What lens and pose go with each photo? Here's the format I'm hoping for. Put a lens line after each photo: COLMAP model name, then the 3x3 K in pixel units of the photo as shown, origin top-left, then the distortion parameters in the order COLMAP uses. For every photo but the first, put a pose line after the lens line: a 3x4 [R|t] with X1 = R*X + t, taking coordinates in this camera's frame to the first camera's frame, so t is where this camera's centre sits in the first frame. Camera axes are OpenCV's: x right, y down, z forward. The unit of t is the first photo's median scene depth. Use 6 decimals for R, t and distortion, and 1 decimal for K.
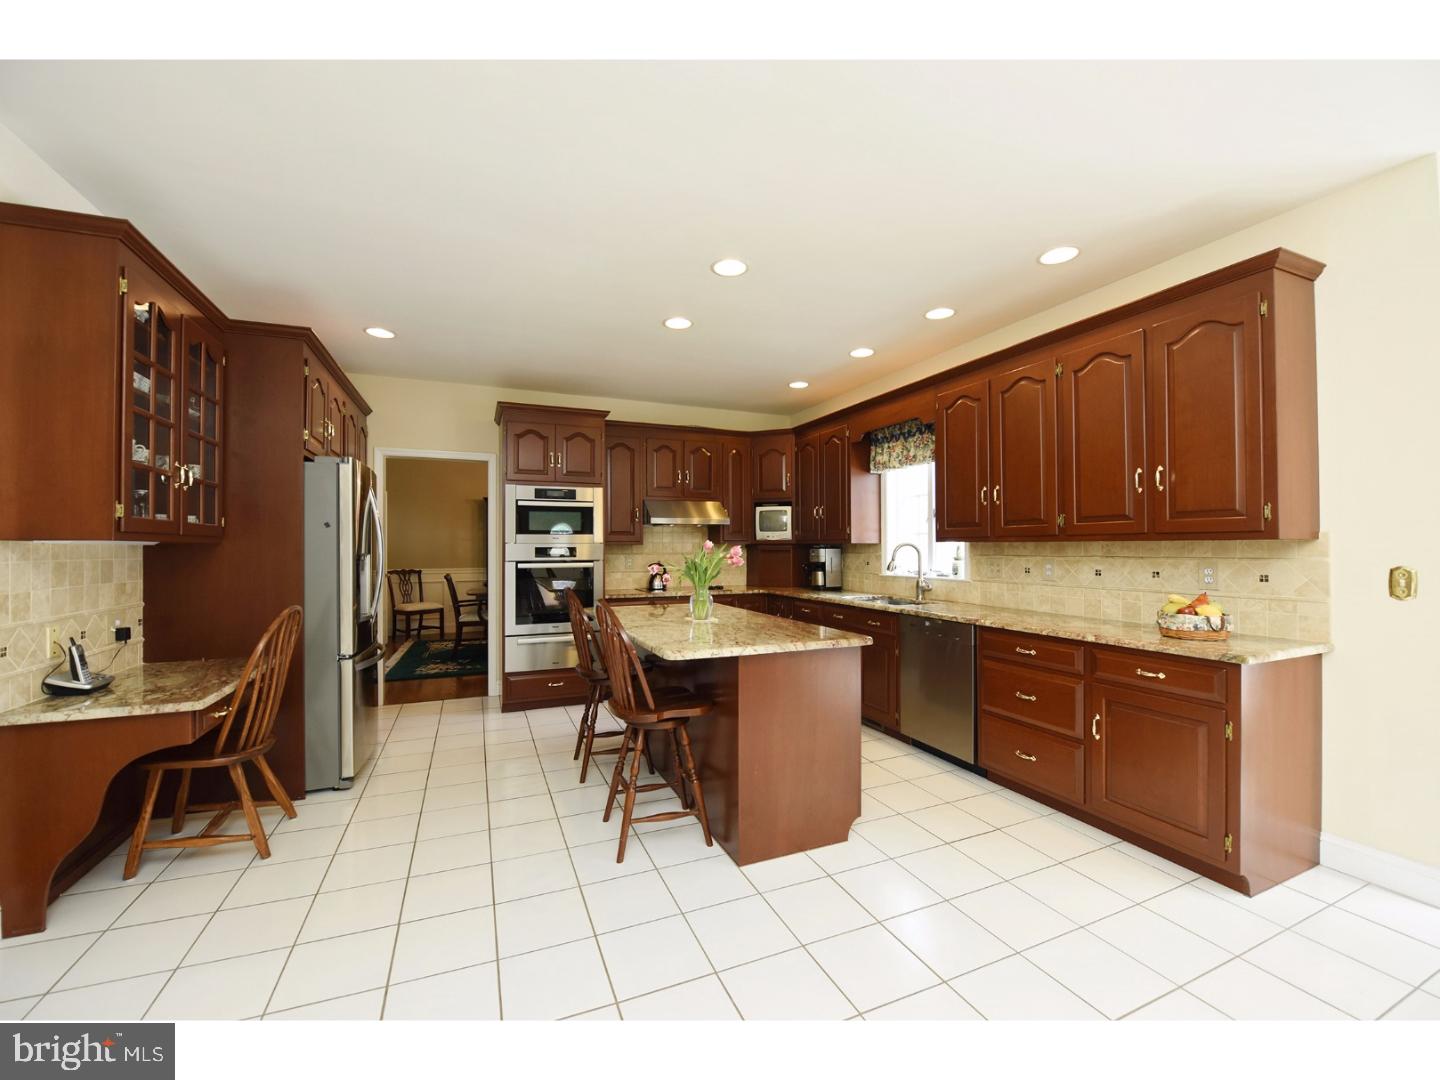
lens RADIAL K [[578.5, 0, 721.1], [0, 578.5, 540.7], [0, 0, 1]] dist [-0.013189, -0.001094]
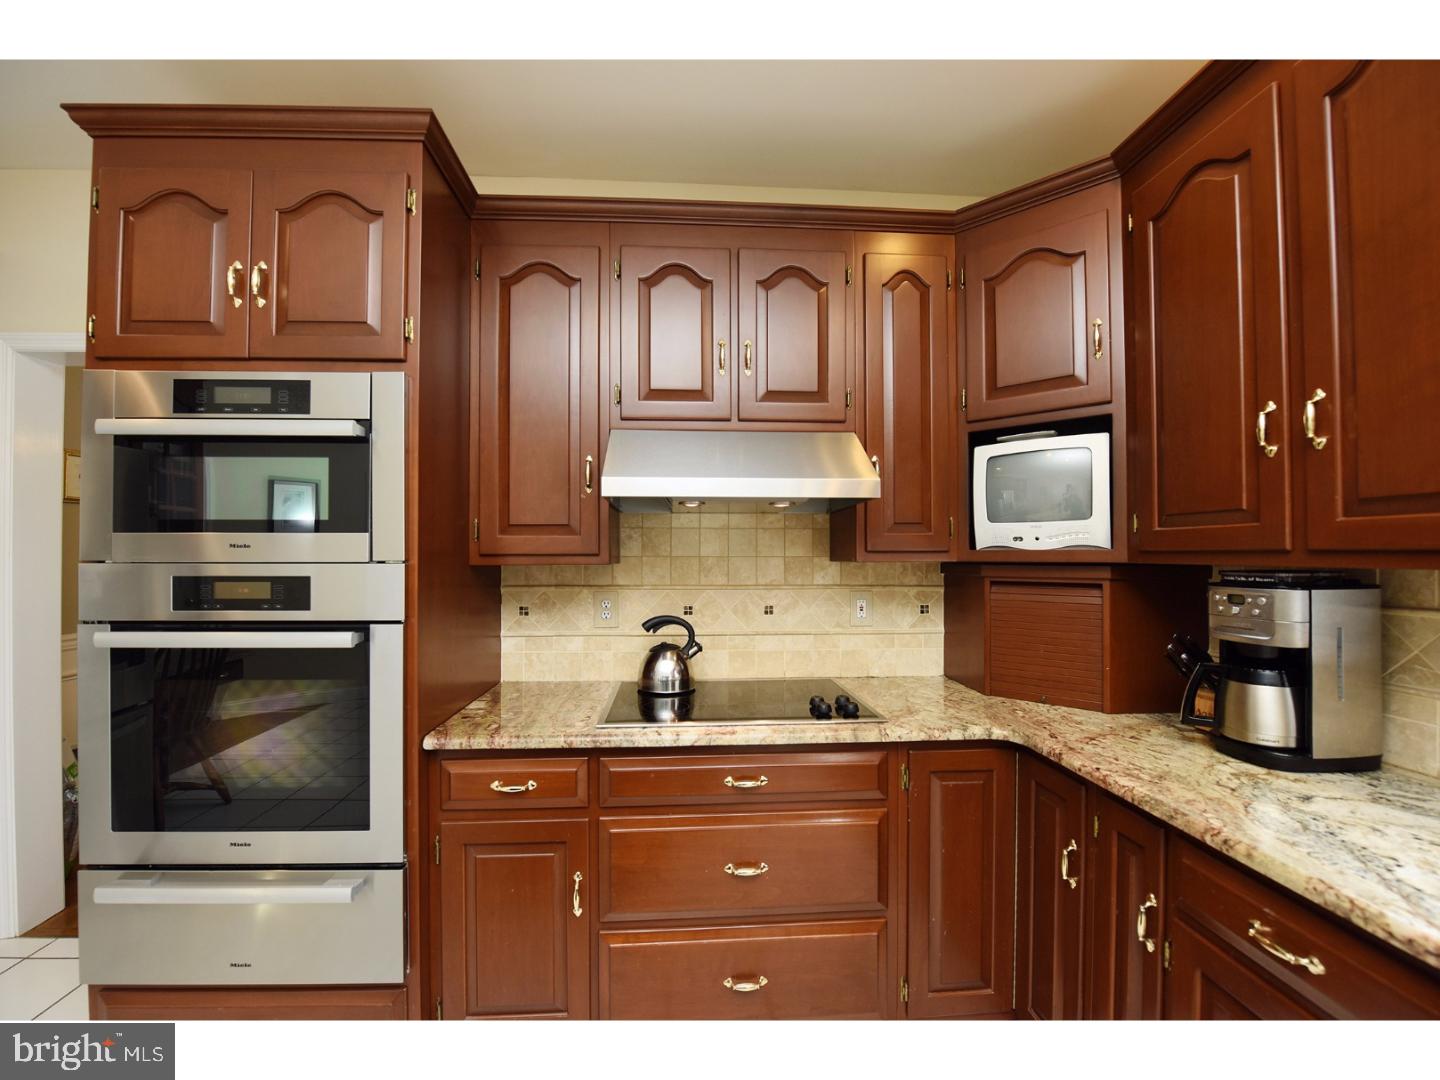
lens RADIAL K [[578.5, 0, 724.5], [0, 578.5, 542.2], [0, 0, 1]] dist [-0.013189, -0.001094]
pose [[0.942946, -0.001265, -0.332943, 0.038648], [0.000675, 0.999998, -0.001889, -0.004492], [0.332944, 0.001556, 0.942945, 0.702982]]
